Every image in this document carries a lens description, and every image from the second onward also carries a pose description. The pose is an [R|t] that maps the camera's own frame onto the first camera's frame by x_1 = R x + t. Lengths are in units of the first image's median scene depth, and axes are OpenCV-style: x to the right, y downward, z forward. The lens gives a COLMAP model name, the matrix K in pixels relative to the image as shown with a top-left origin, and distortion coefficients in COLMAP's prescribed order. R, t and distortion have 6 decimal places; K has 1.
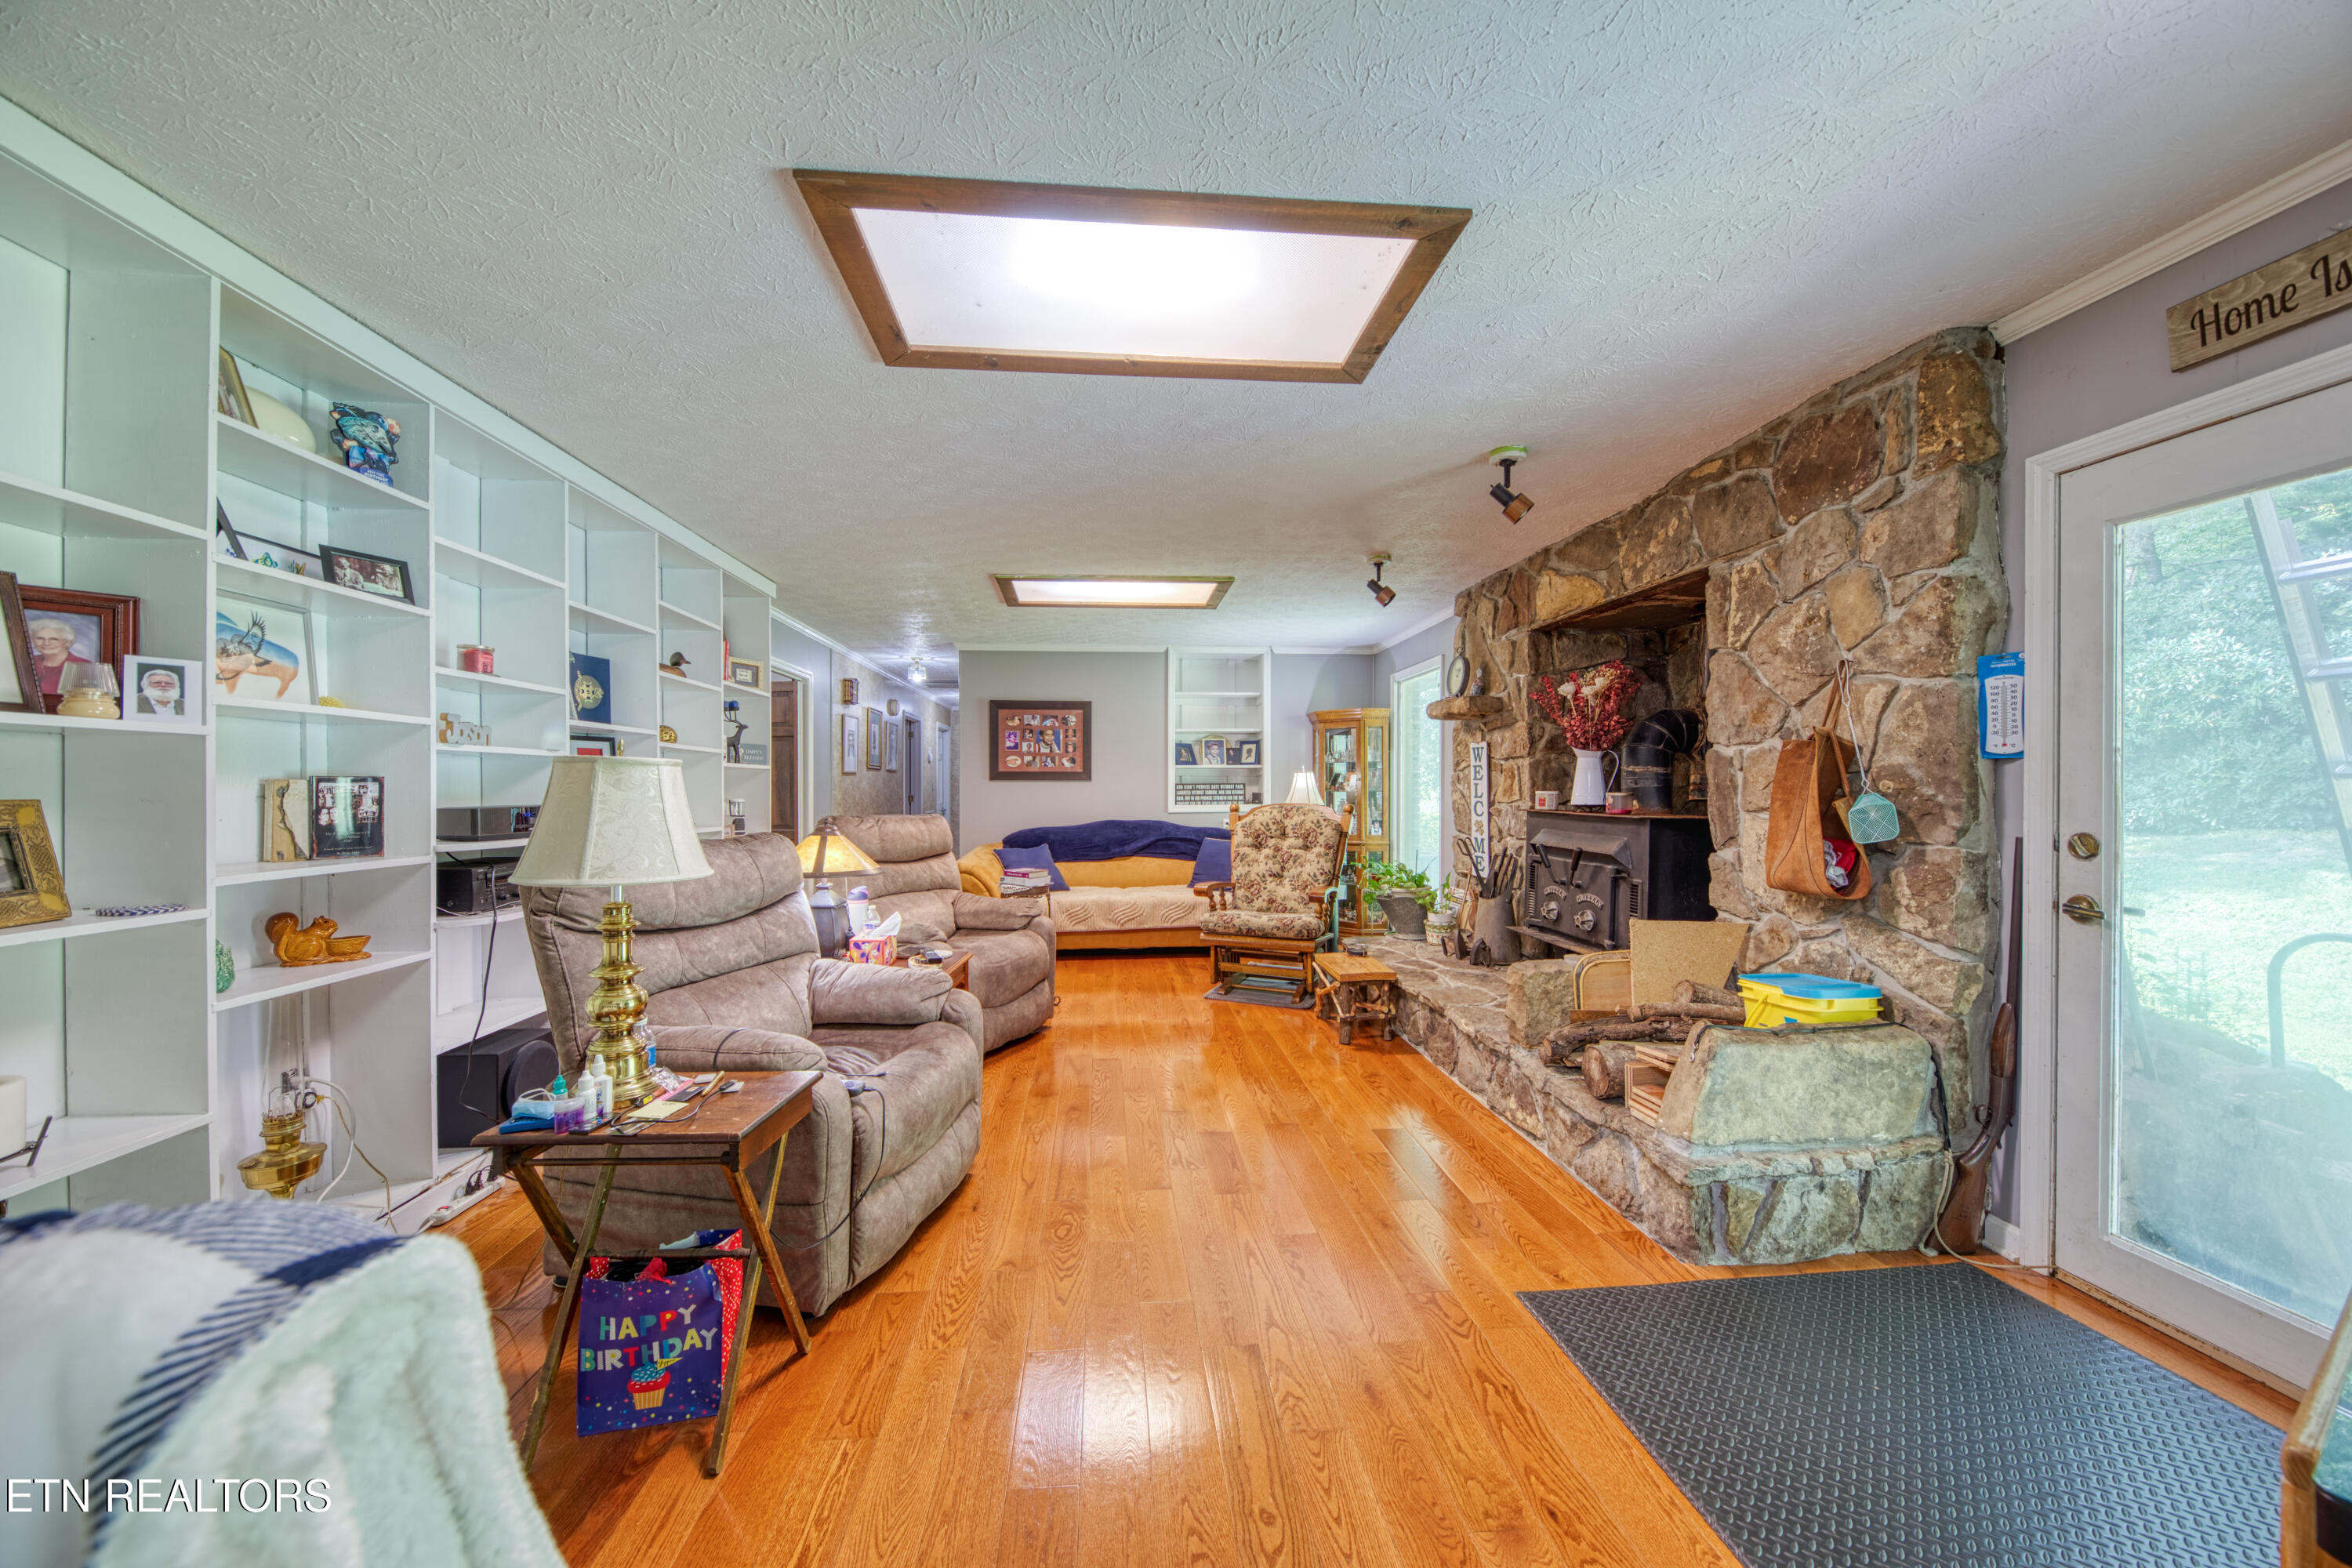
lens RADIAL K [[802.9, 0, 1166.4], [0, 802.9, 782.6], [0, 0, 1]] dist [-0.001327, -0.000145]
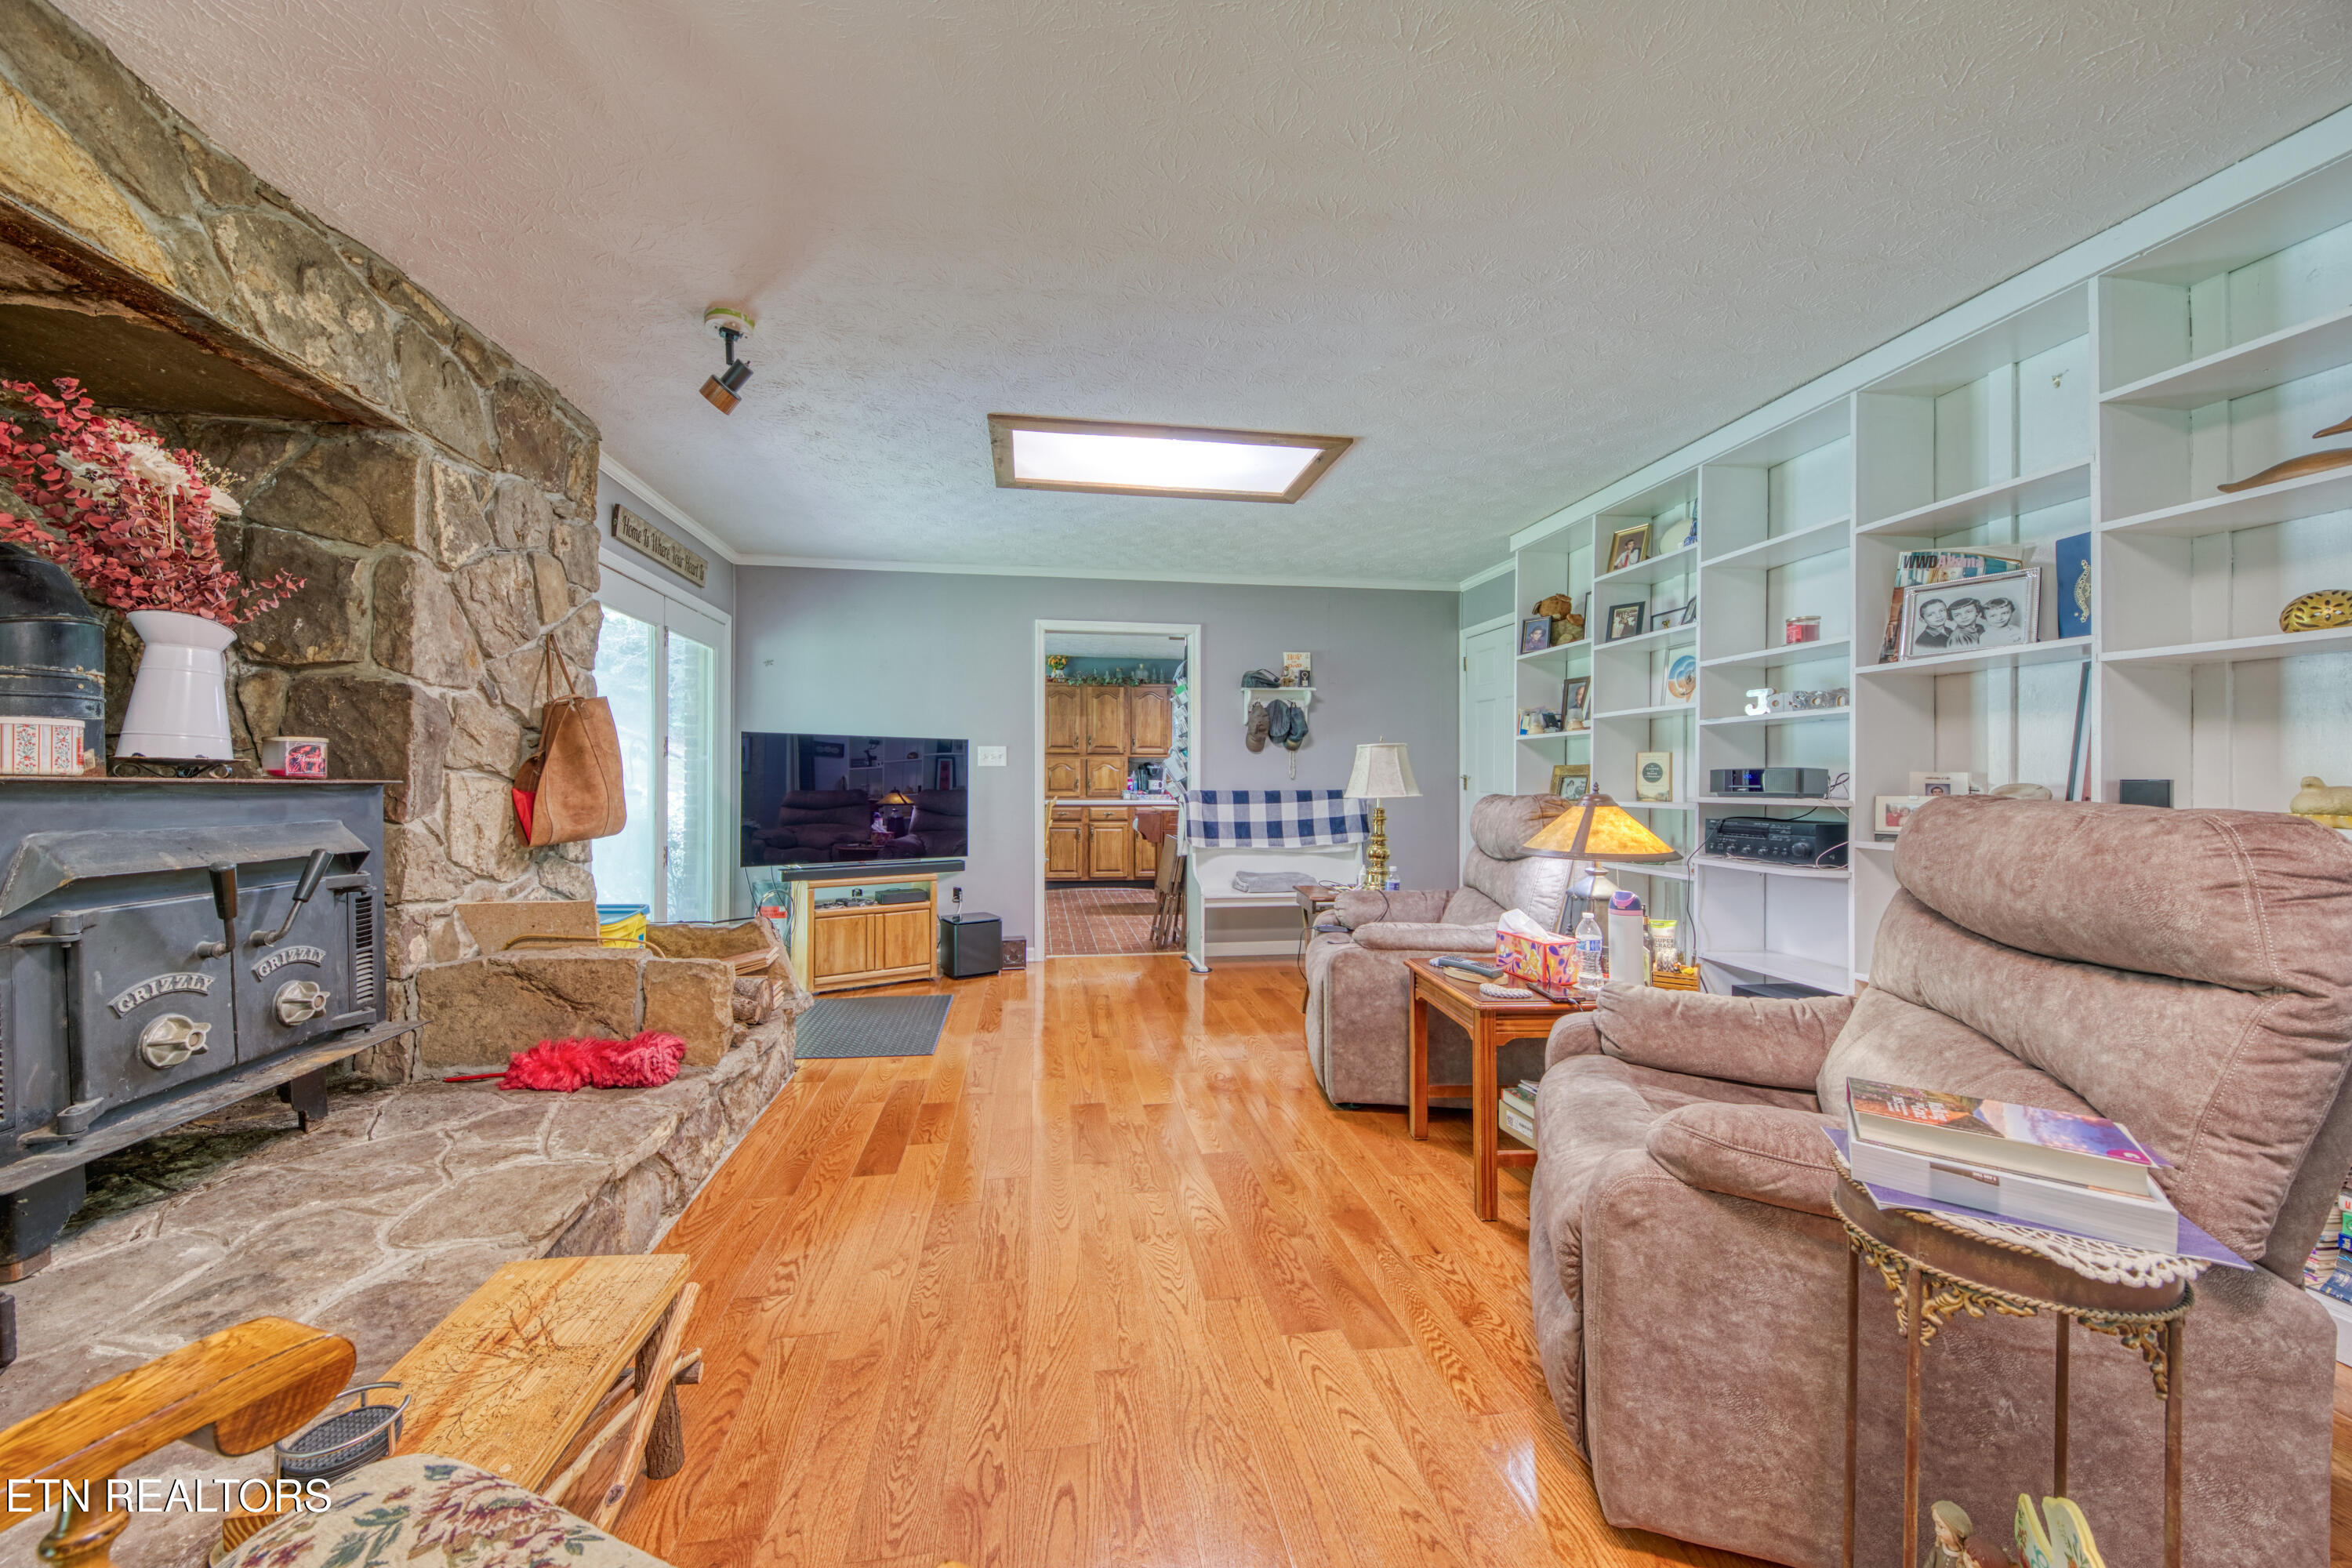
lens RADIAL K [[818.2, 0, 1163.8], [0, 818.2, 779.3], [0, 0, 1]] dist [0.000877, -0.003836]
pose [[-0.997523, -0.002287, -0.070300, 0.054687], [-0.001683, 0.999961, -0.008651, 0.054142], [0.070317, -0.008511, -0.997488, 1.966301]]
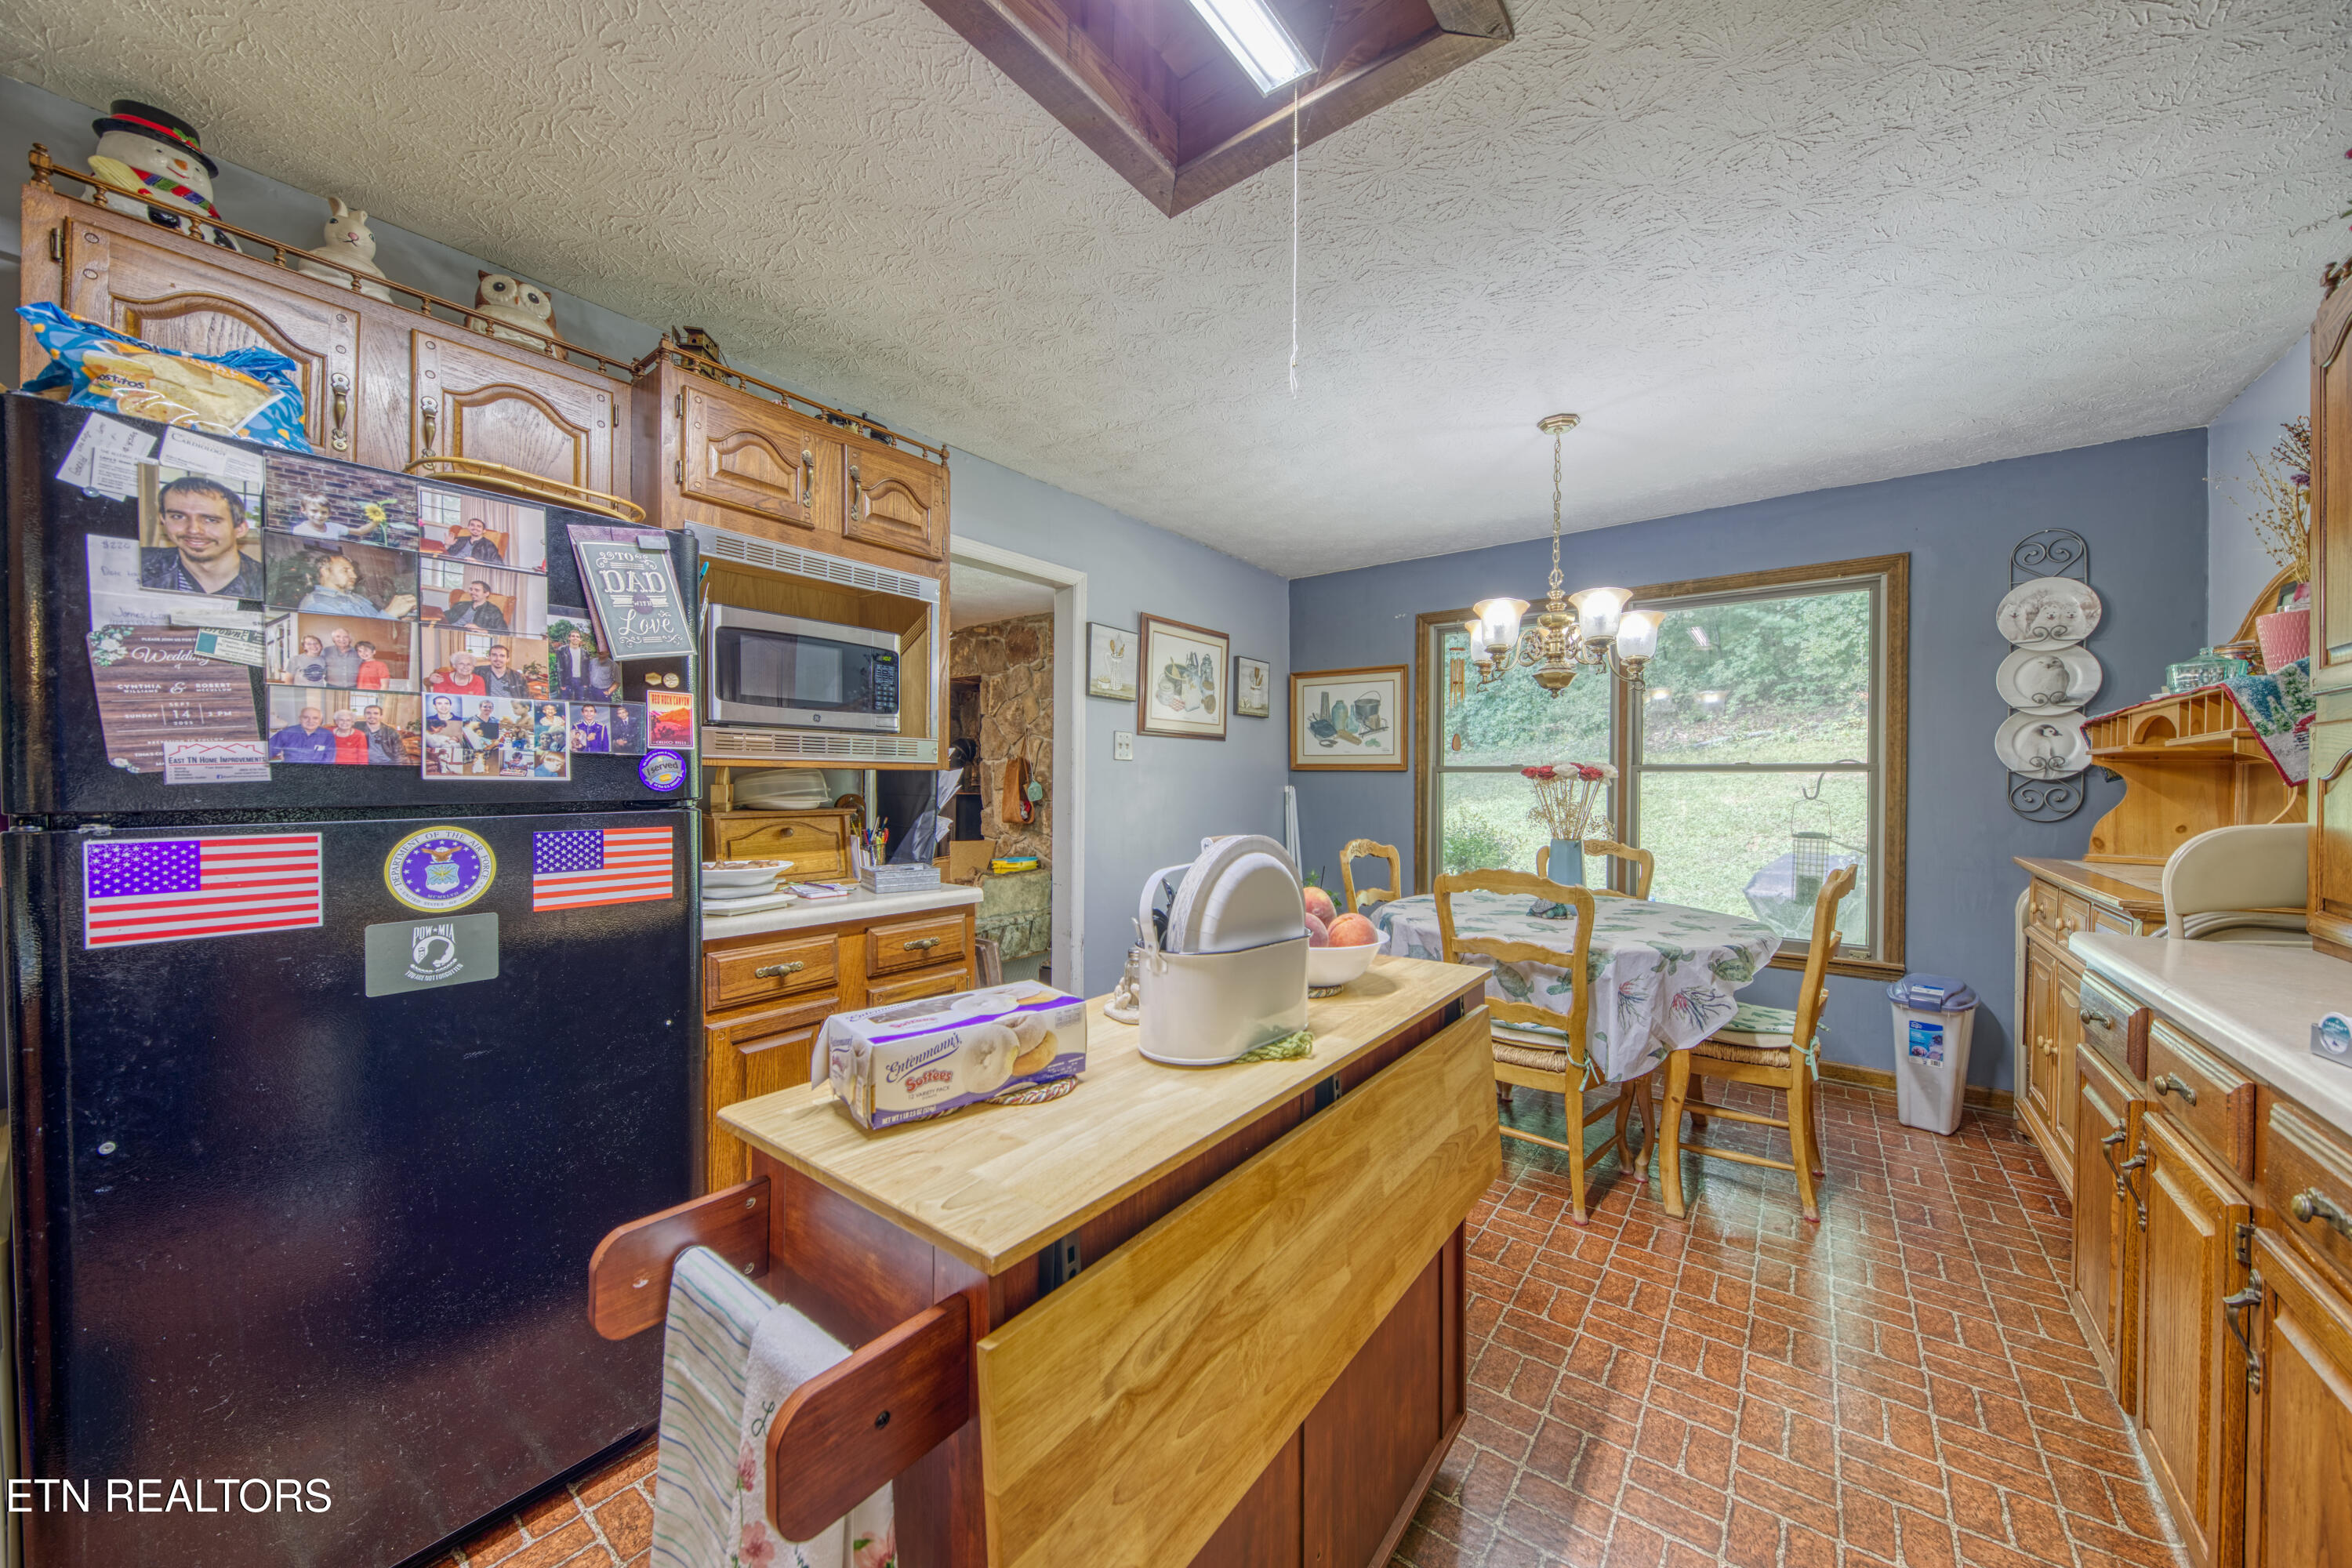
lens RADIAL K [[818.2, 0, 1163.8], [0, 818.2, 779.3], [0, 0, 1]] dist [0.000877, -0.003836]
pose [[0.681911, -0.004881, 0.731419, -0.627893], [-0.002055, 0.999961, 0.008589, -0.014649], [-0.731432, -0.007360, 0.681874, -0.903040]]
